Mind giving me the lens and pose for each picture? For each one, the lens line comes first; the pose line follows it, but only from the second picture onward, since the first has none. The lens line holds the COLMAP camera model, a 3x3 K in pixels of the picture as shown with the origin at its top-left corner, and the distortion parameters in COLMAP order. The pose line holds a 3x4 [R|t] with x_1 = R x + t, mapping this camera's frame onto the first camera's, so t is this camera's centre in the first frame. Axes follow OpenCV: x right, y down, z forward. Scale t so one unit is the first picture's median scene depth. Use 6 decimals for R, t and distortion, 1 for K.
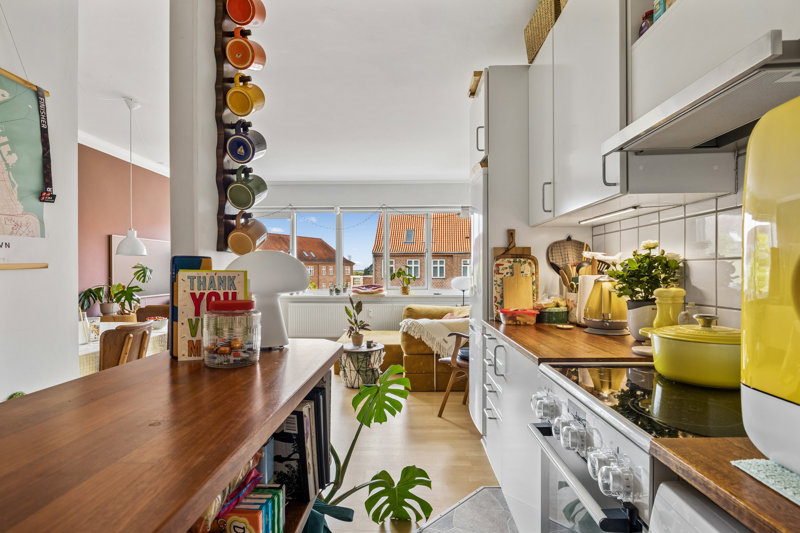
lens RADIAL K [[430.6, 0, 402.9], [0, 430.6, 265.1], [0, 0, 1]] dist [-0.004609, -0.001487]
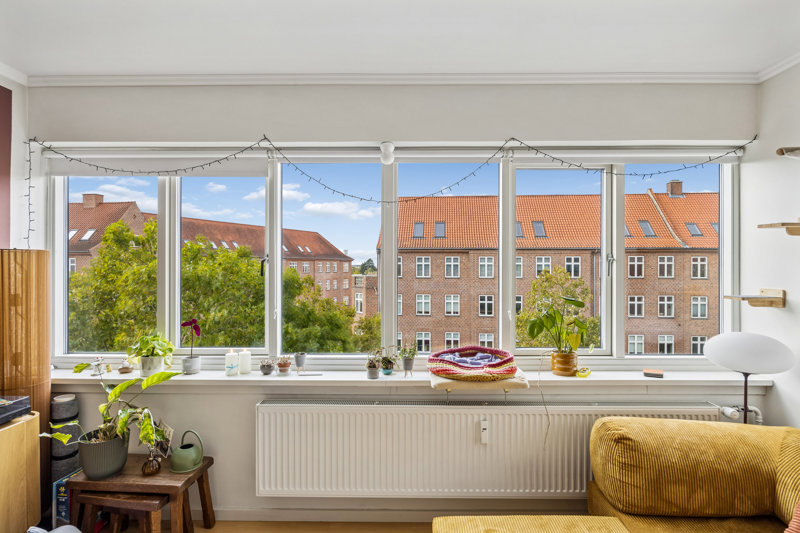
lens RADIAL K [[430.6, 0, 402.9], [0, 430.6, 265.1], [0, 0, 1]] dist [-0.004609, -0.001487]
pose [[0.999928, 0.002521, 0.011721, -0.208751], [-0.002675, 0.999909, 0.013185, -0.048476], [-0.011686, -0.013216, 0.999844, 0.902787]]
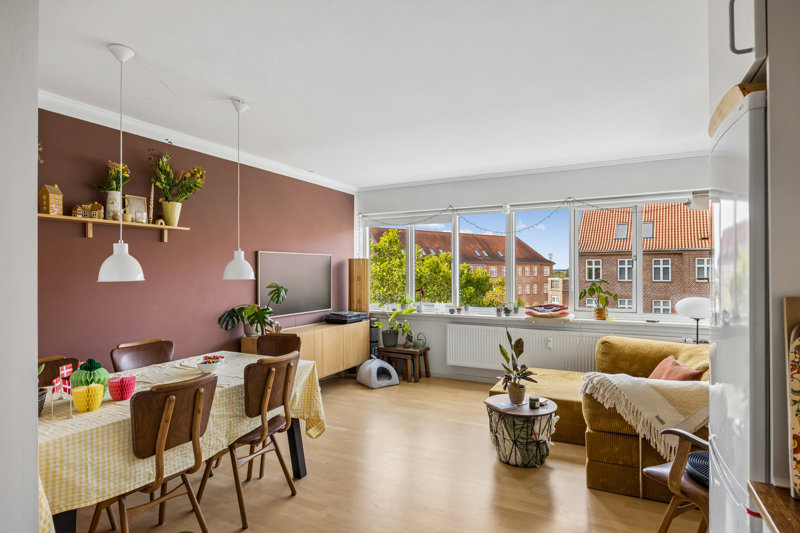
lens RADIAL K [[441.1, 0, 395.6], [0, 441.1, 267.9], [0, 0, 1]] dist [-0.004339, -0.000155]
pose [[0.894543, -0.004599, -0.446958, 0.040298], [0.008437, 0.999943, 0.006597, -0.038439], [0.446902, -0.009672, 0.894531, 0.267006]]
